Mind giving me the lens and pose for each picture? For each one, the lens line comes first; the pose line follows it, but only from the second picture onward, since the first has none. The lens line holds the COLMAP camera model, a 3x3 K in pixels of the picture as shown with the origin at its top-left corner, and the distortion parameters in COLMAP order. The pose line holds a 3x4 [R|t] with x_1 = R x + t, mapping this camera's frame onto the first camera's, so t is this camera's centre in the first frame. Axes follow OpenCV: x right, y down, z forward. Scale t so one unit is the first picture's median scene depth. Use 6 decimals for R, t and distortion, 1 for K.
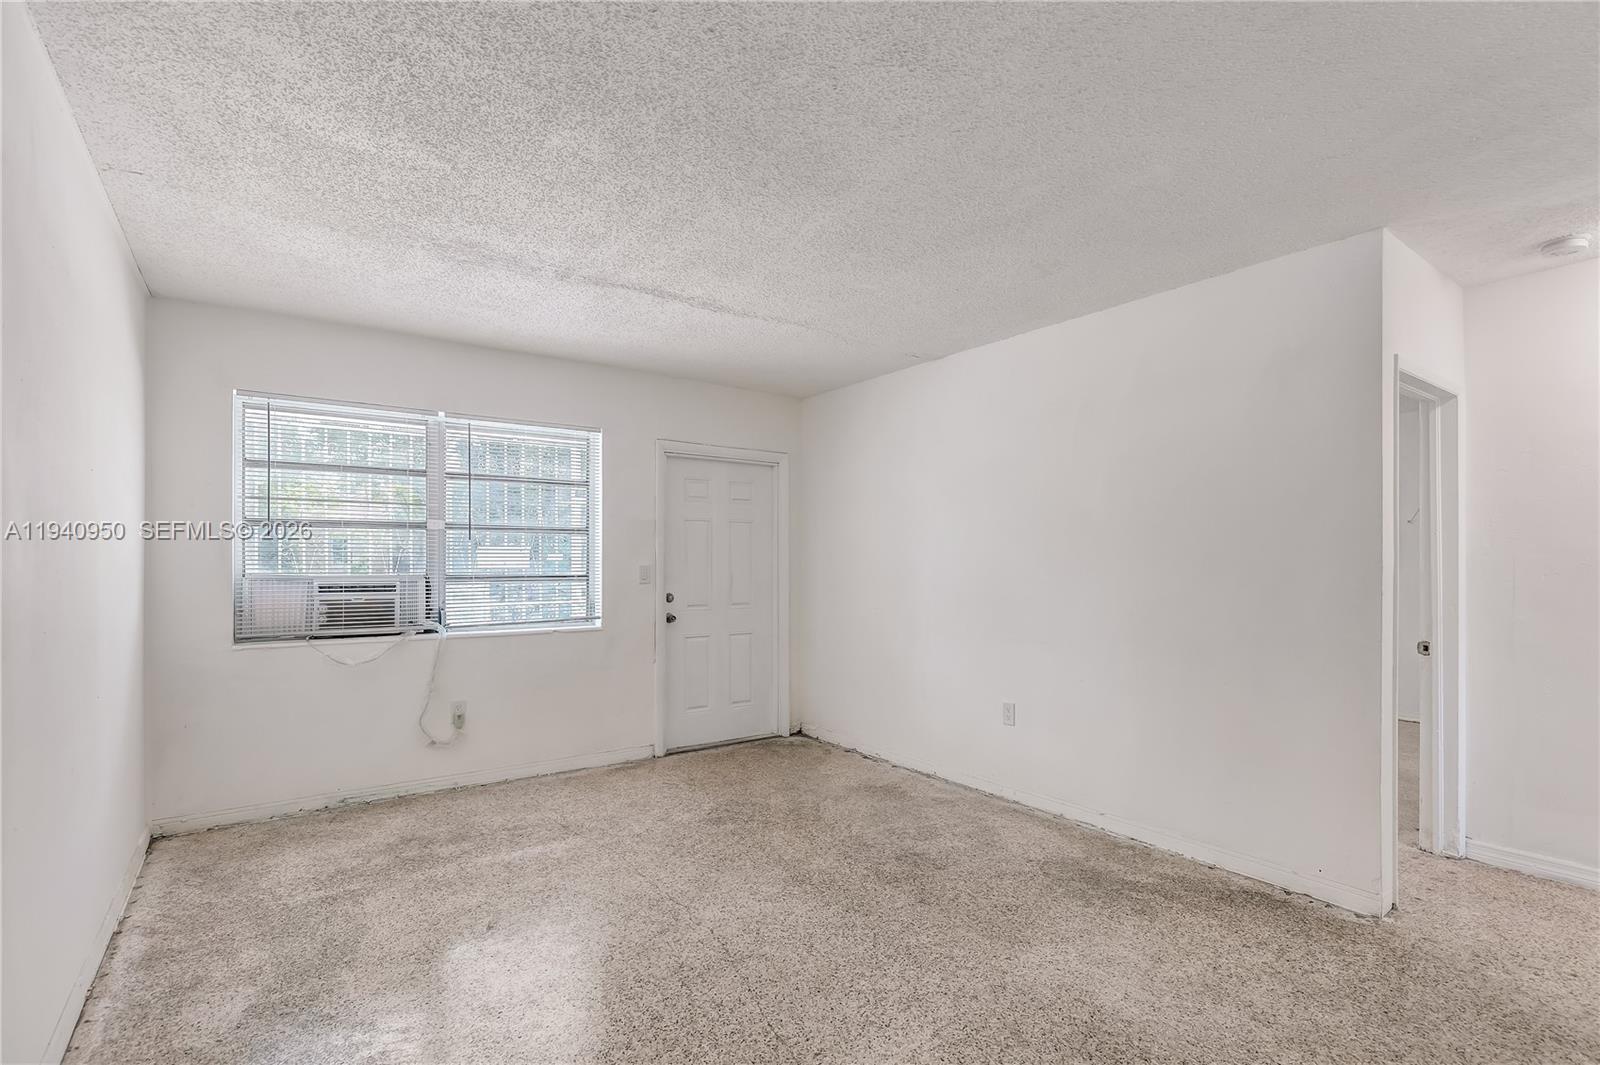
lens RADIAL K [[756.5, 0, 821.1], [0, 756.5, 562.3], [0, 0, 1]] dist [0.005013, -0.001007]
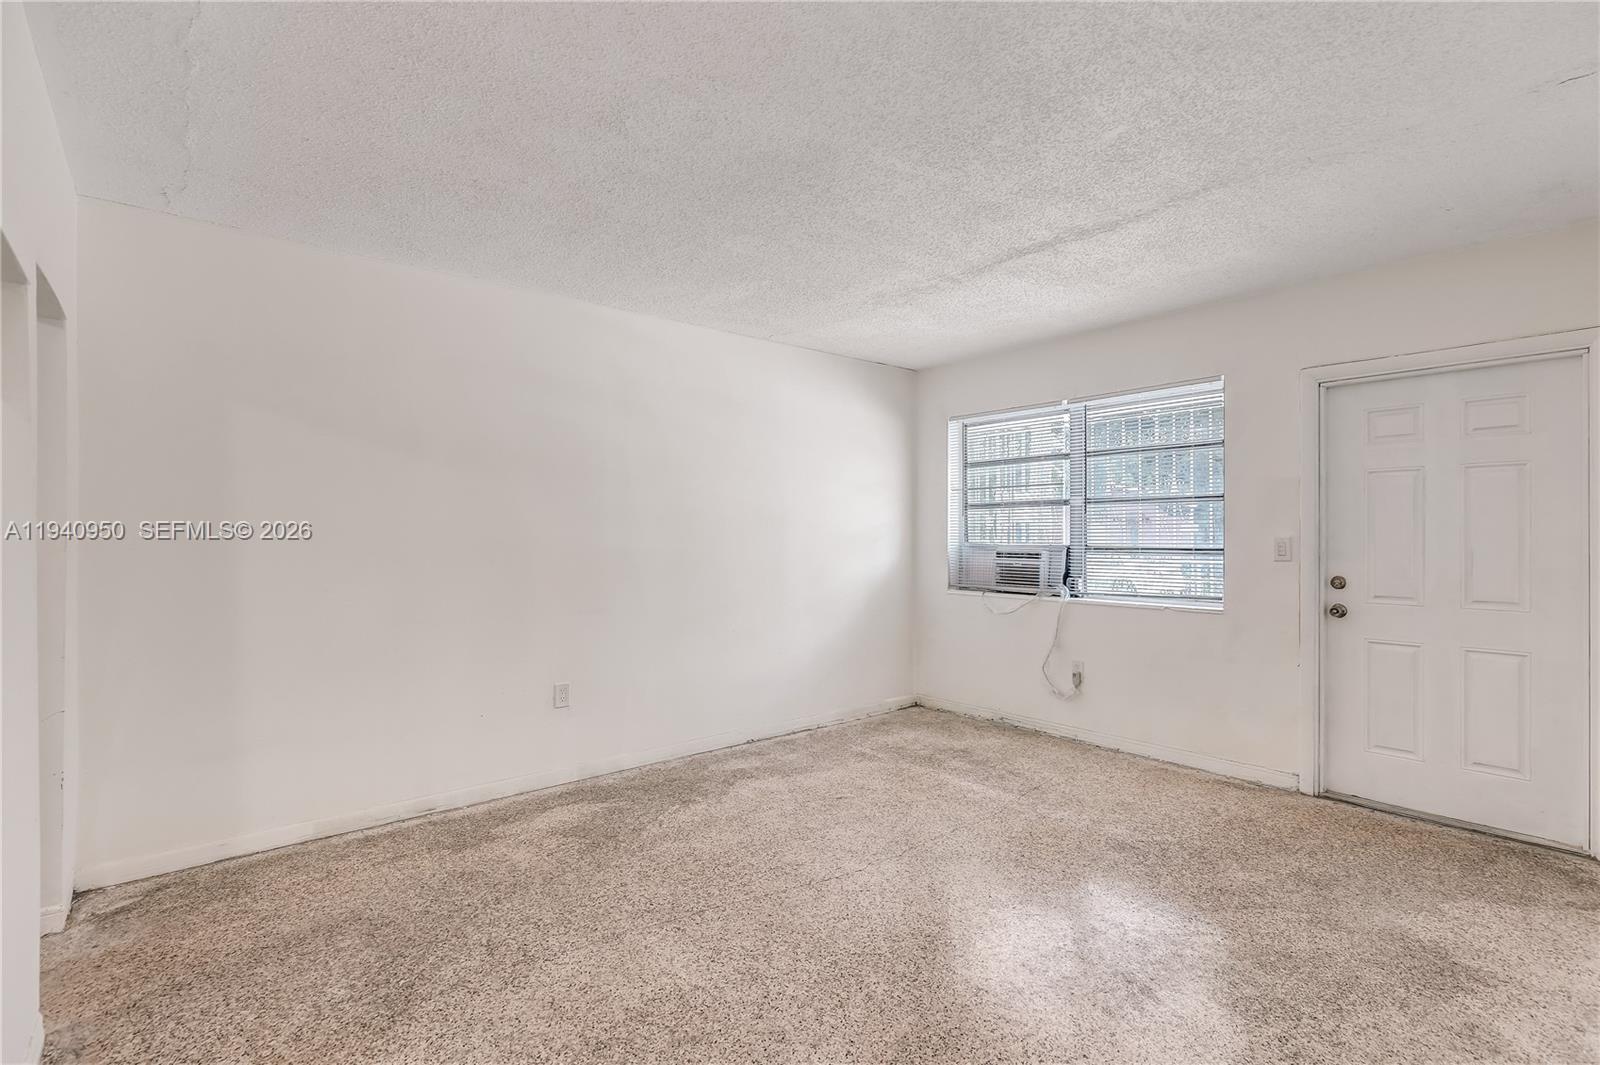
lens RADIAL K [[756.5, 0, 798.4], [0, 756.5, 537.4], [0, 0, 1]] dist [0.005013, -0.001007]
pose [[0.053732, -0.001113, -0.998555, 0.642834], [-0.000031, 0.999999, -0.001117, 0.006318], [0.998555, 0.000091, 0.053732, 0.584853]]
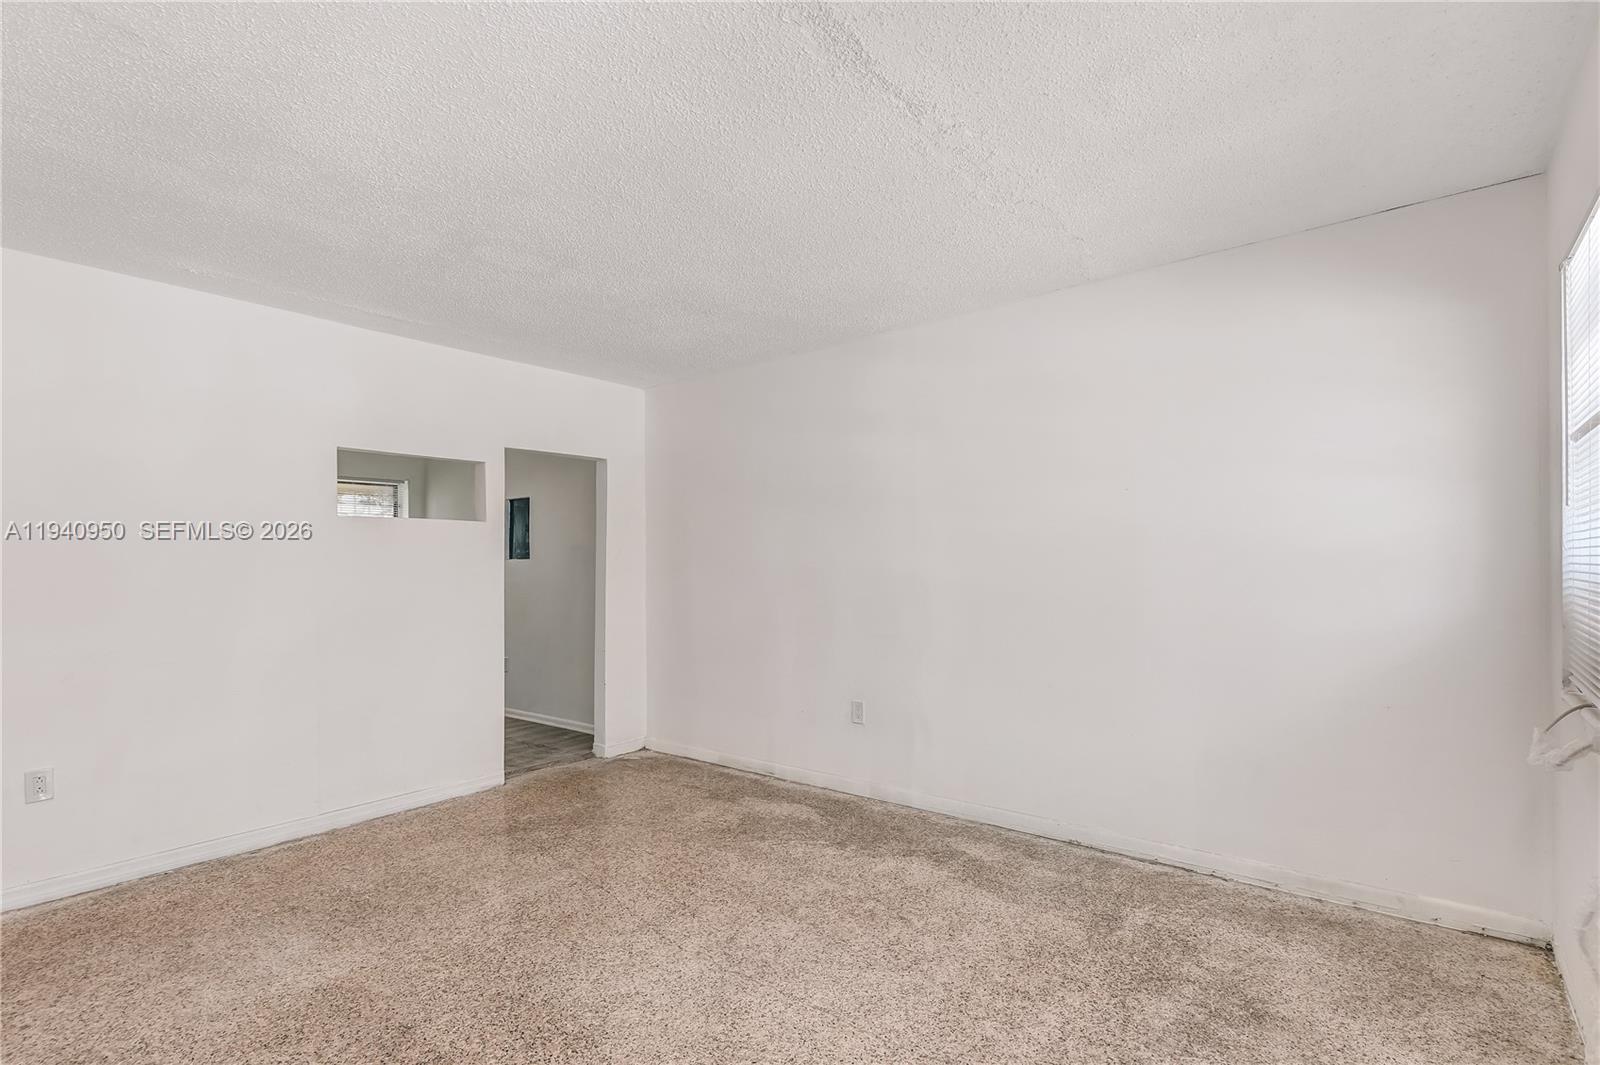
lens RADIAL K [[756.5, 0, 797.1], [0, 756.5, 541.6], [0, 0, 1]] dist [0.005013, -0.001007]
pose [[-0.972272, 0.003358, -0.233830, -0.045134], [0.010314, 0.999540, -0.028531, 0.005125], [0.233626, -0.030152, -0.971859, 1.349447]]
